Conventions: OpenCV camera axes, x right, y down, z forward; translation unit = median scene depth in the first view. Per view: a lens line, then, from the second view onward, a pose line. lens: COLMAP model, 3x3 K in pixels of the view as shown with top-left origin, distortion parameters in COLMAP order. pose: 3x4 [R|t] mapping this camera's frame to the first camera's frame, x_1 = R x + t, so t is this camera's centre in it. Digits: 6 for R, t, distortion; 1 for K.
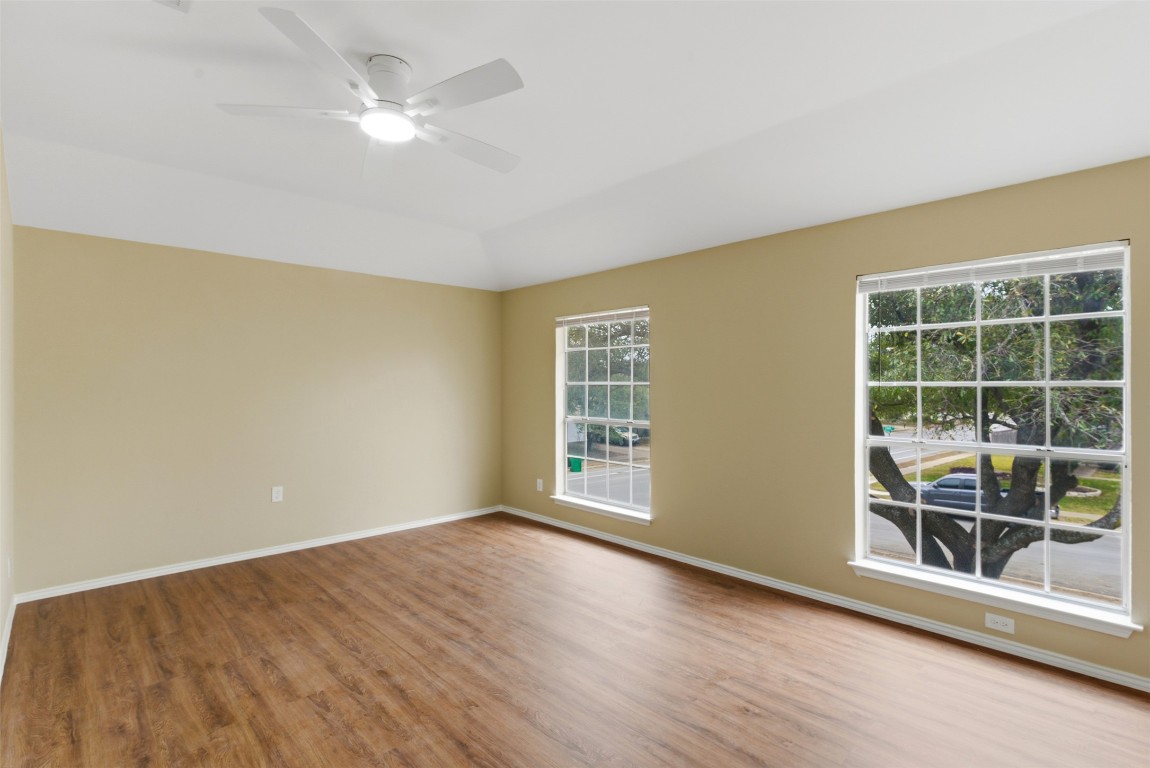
lens RADIAL K [[551.3, 0, 574.0], [0, 551.3, 381.7], [0, 0, 1]] dist [-0.000909, -0.001474]
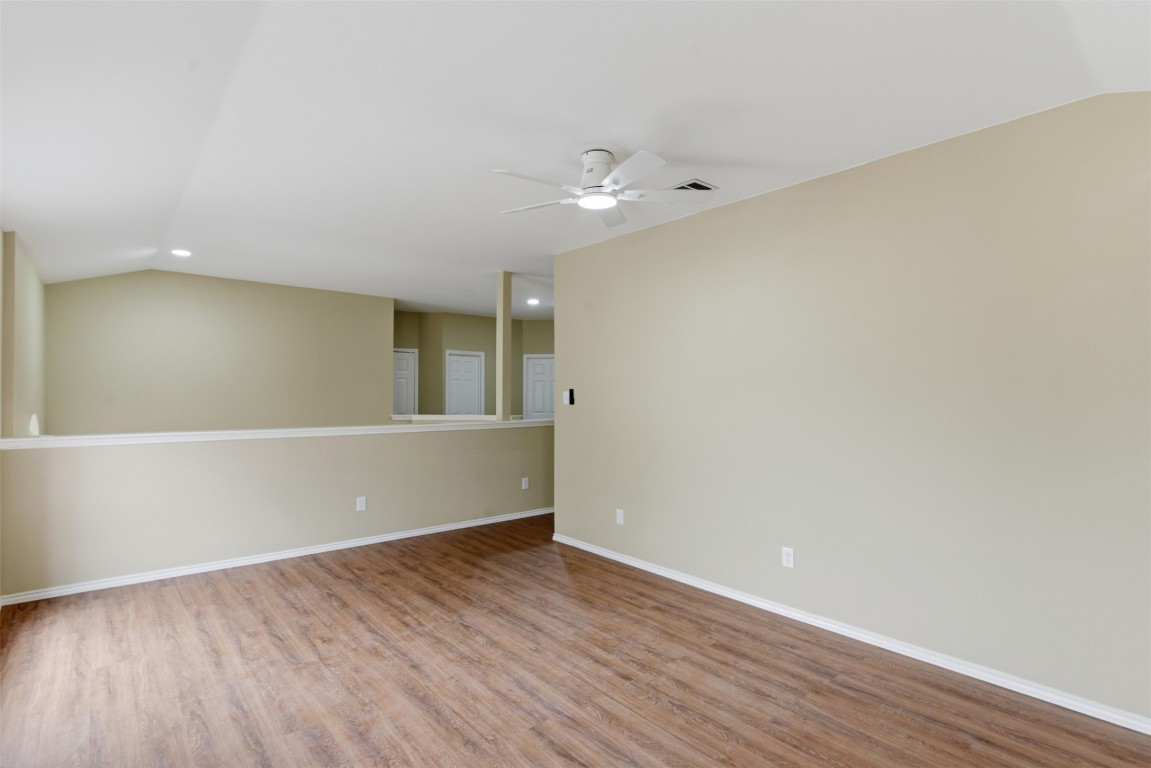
lens RADIAL K [[551.8, 0, 574.5], [0, 551.8, 381.7], [0, 0, 1]] dist [-0.000909, -0.001474]
pose [[-0.998916, -0.001728, 0.046520, -0.304669], [-0.002990, 0.999629, -0.027069, 0.013240], [-0.046456, -0.027179, -0.998551, 2.069442]]
